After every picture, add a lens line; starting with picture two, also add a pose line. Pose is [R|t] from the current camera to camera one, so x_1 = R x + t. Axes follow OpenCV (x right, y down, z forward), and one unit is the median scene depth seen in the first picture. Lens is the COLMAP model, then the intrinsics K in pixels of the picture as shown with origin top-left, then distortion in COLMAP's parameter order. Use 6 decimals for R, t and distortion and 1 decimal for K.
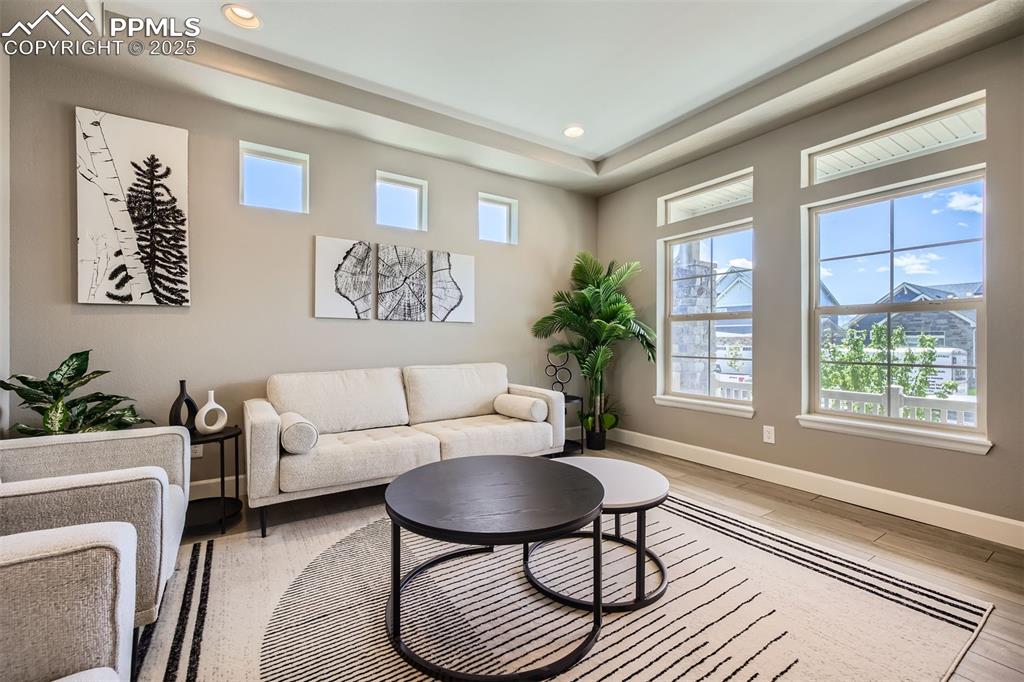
lens RADIAL K [[428.6, 0, 513.6], [0, 428.6, 339.7], [0, 0, 1]] dist [-0.000851, -0.000623]
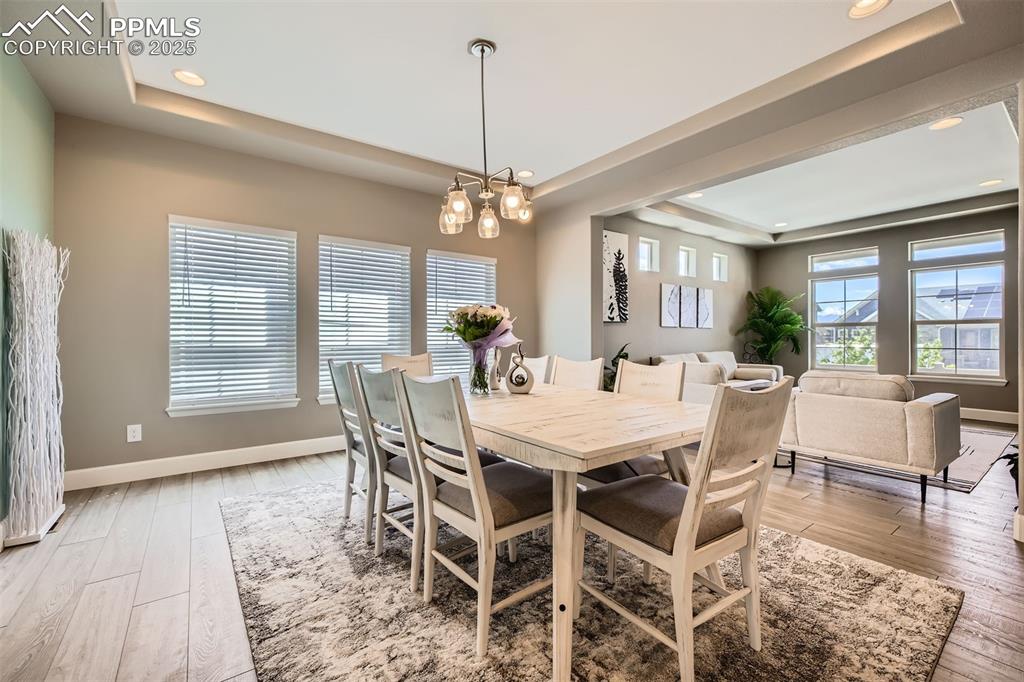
lens RADIAL K [[428.6, 0, 510.9], [0, 428.6, 340.9], [0, 0, 1]] dist [-0.000851, -0.000623]
pose [[0.998781, -0.005909, 0.049001, -1.427735], [0.005710, 0.999975, 0.004202, -0.000369], [-0.049025, -0.003917, 0.998790, -1.005833]]
